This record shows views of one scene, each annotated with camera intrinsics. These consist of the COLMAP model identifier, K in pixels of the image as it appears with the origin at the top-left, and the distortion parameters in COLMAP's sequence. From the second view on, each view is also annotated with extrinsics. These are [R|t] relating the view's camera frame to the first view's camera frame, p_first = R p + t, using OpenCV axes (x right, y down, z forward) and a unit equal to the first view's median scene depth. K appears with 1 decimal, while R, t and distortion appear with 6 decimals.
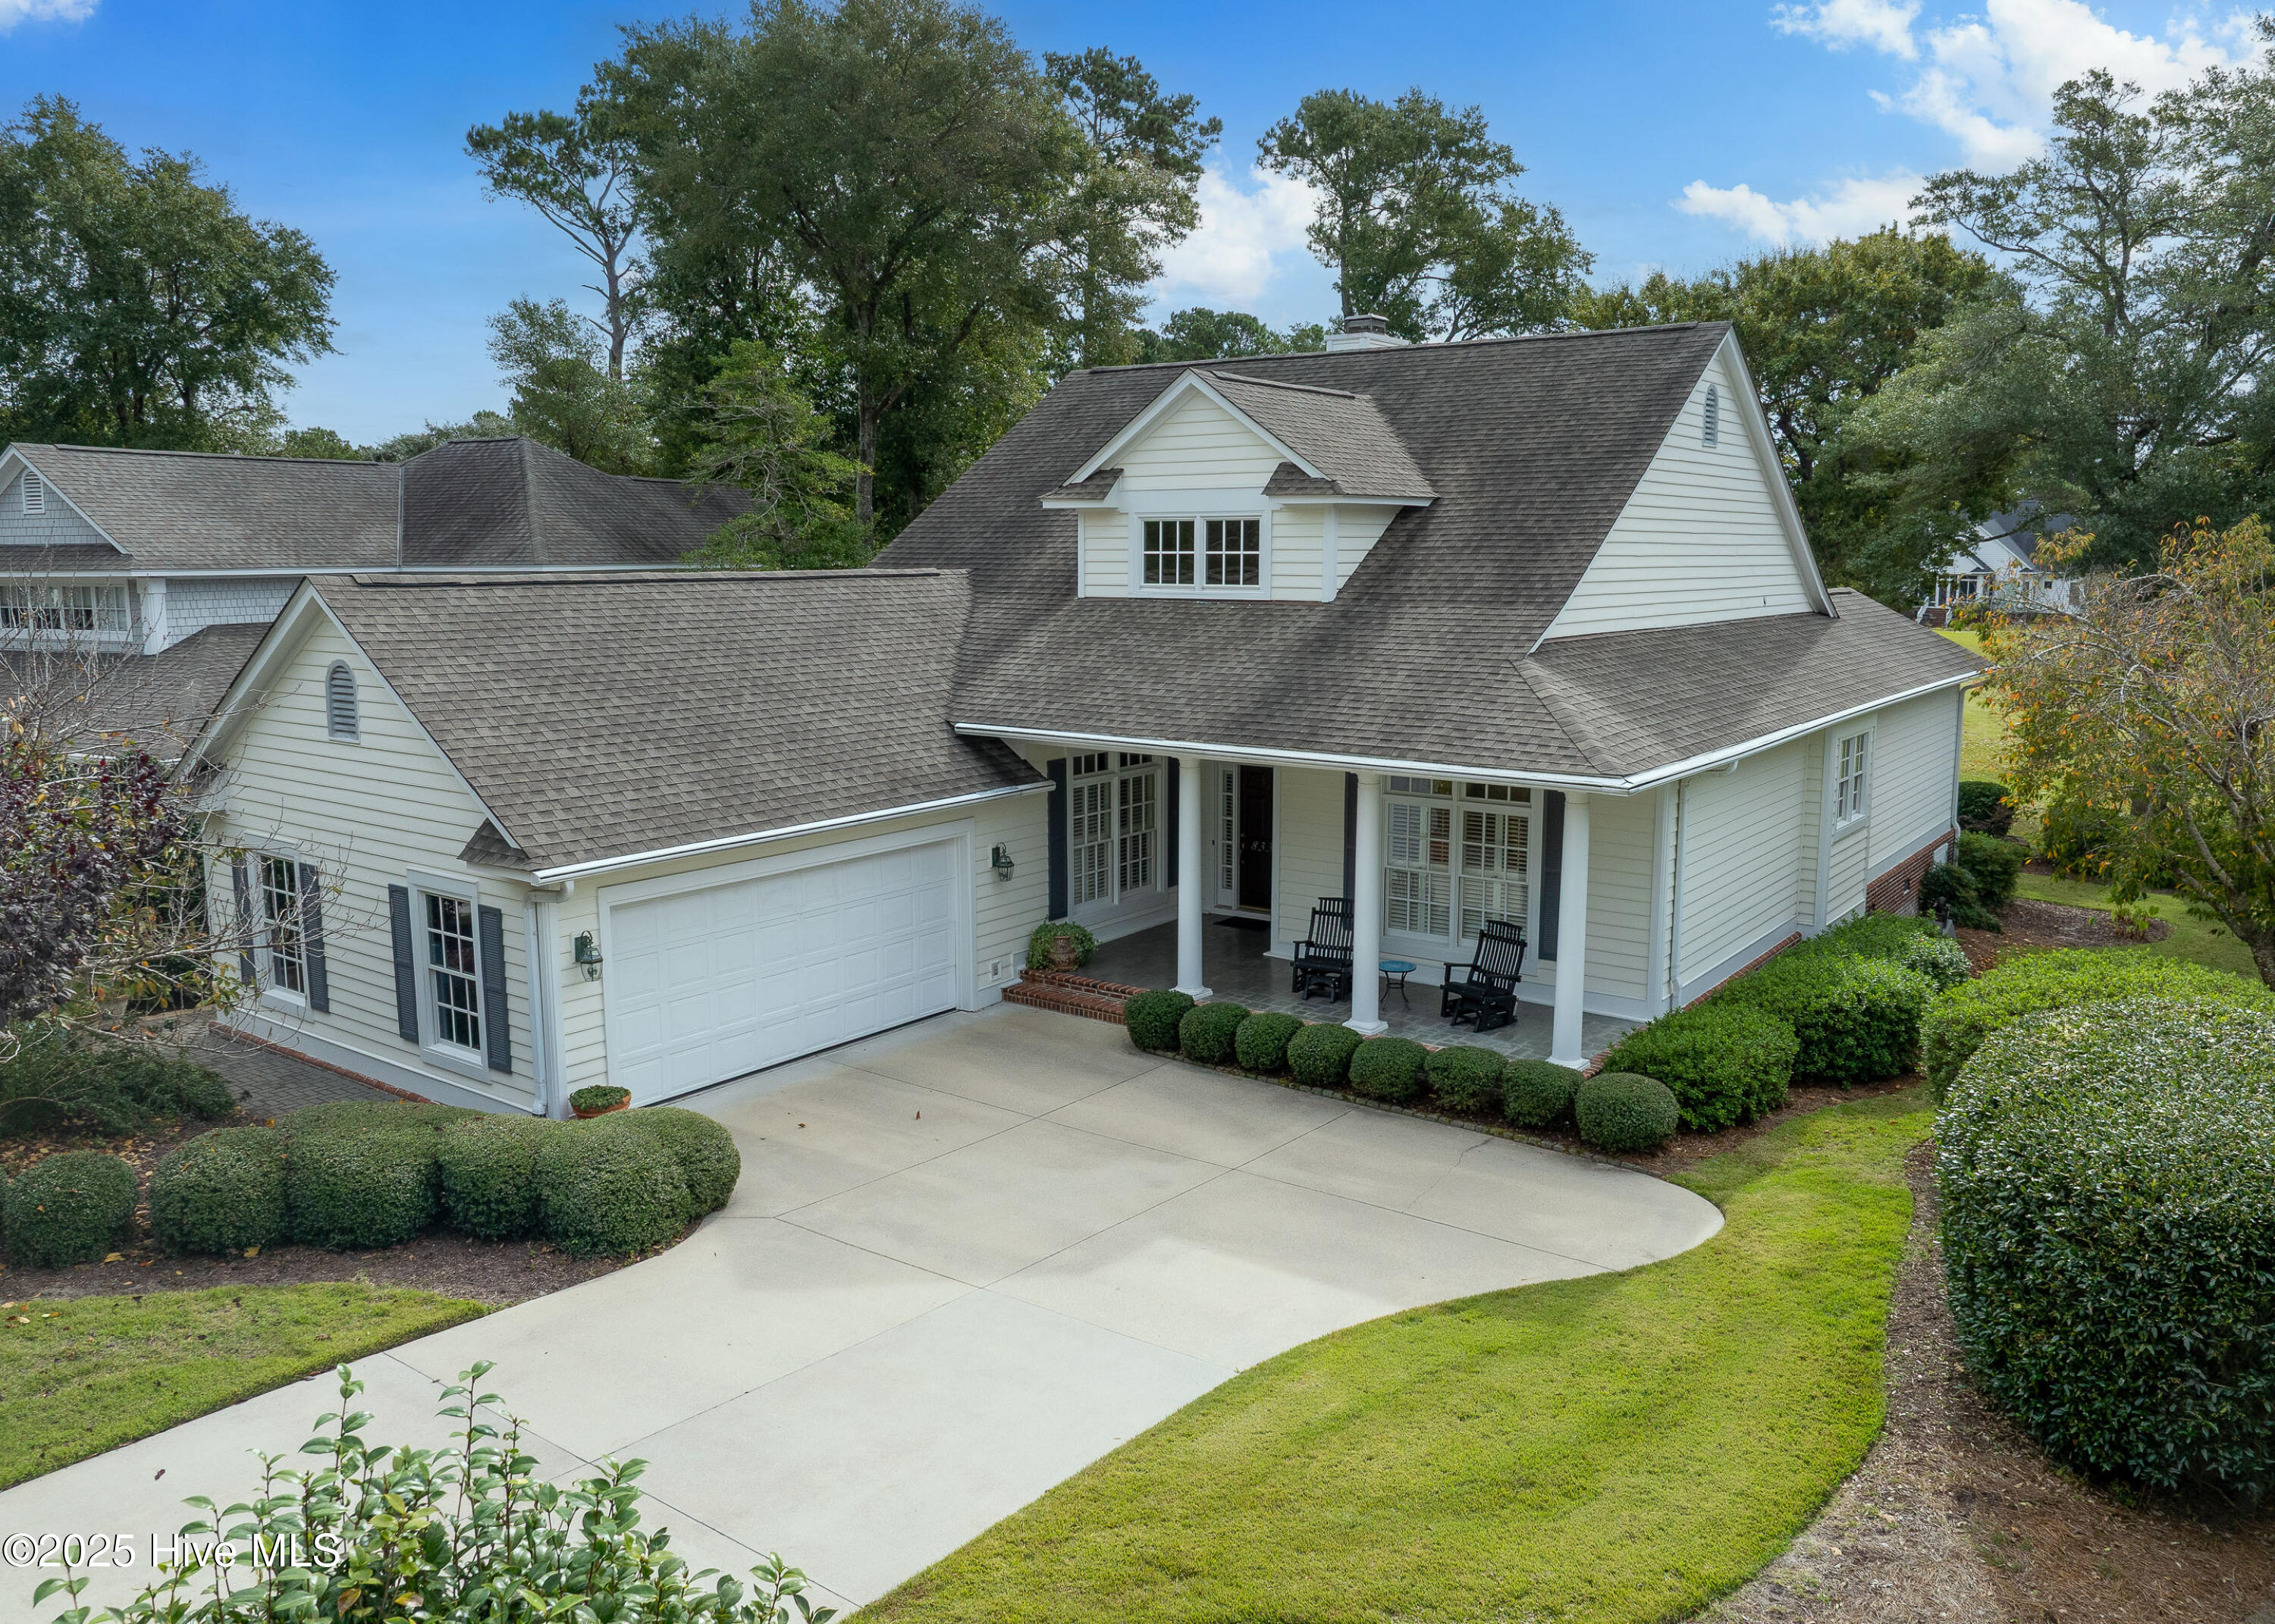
lens RADIAL K [[1677.7, 0, 1161.3], [0, 1677.7, 799.1], [0, 0, 1]] dist [-0.022562, -0.033788]
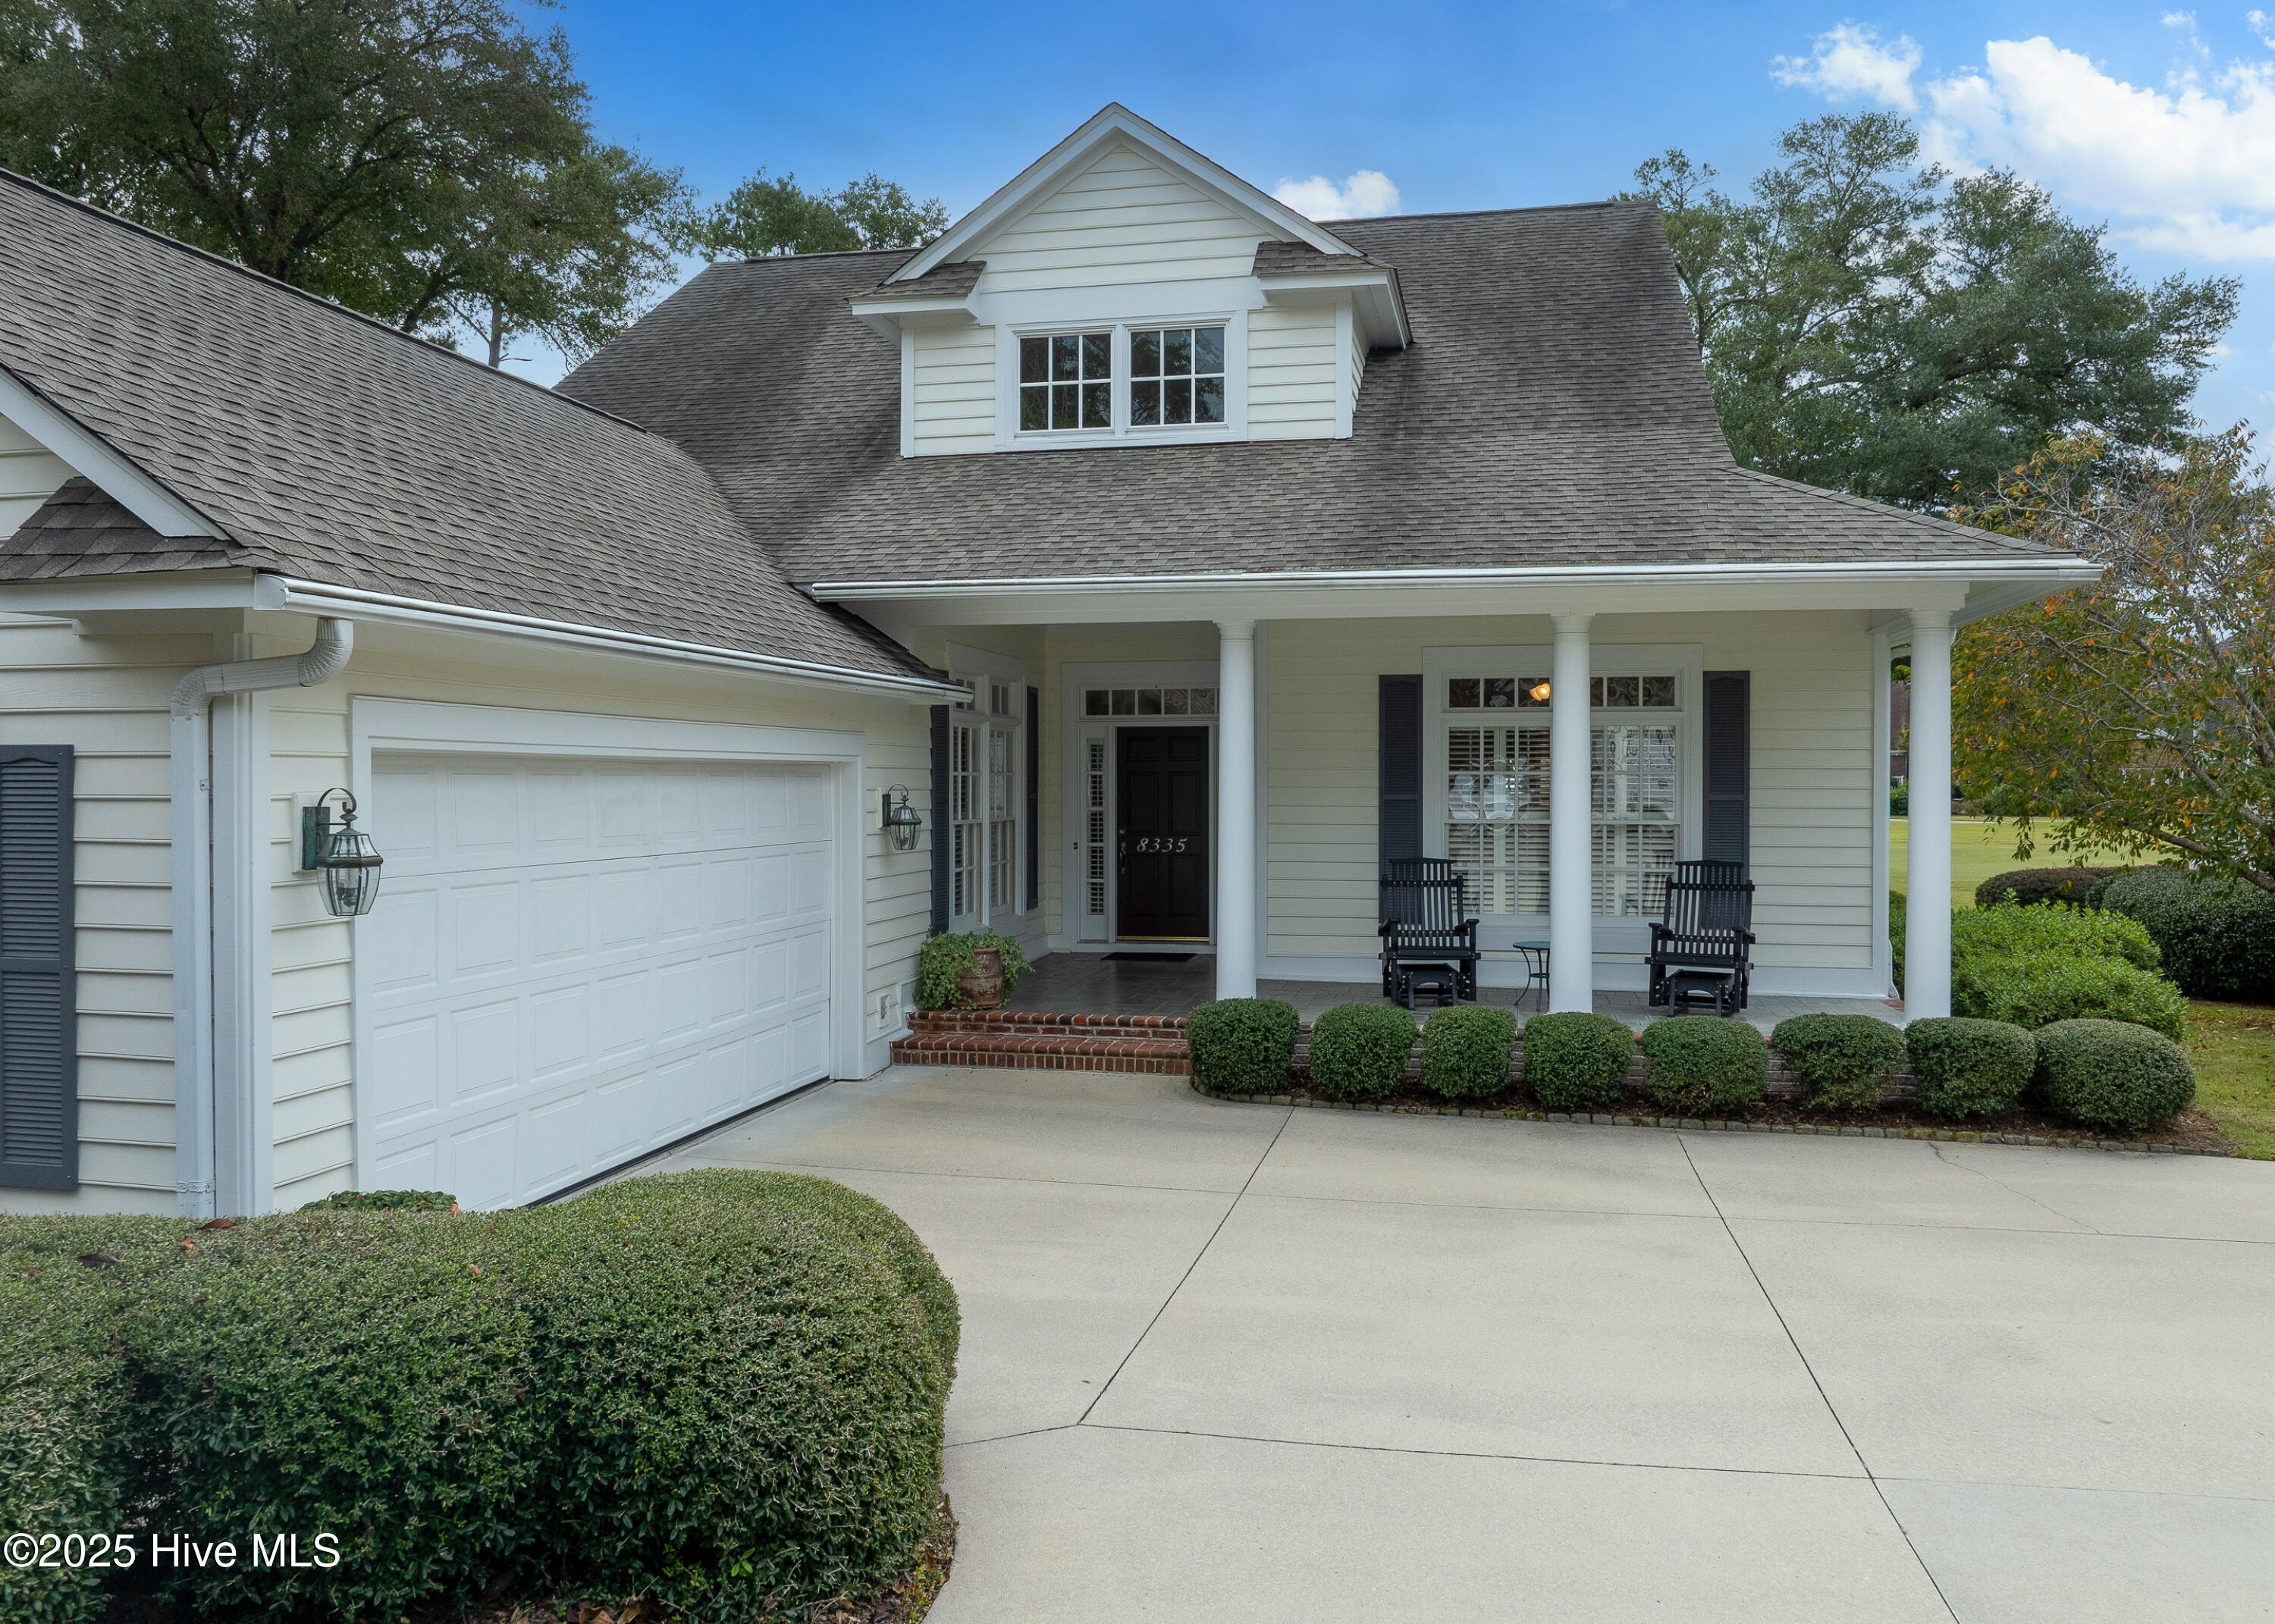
lens RADIAL K [[1677.7, 0, 1161.3], [0, 1677.7, 799.1], [0, 0, 1]] dist [-0.022562, -0.033788]
pose [[0.911602, -0.004685, 0.411047, -0.260437], [0.061026, 0.990397, -0.124052, 0.112819], [-0.406518, 0.138171, 0.903134, 0.450050]]
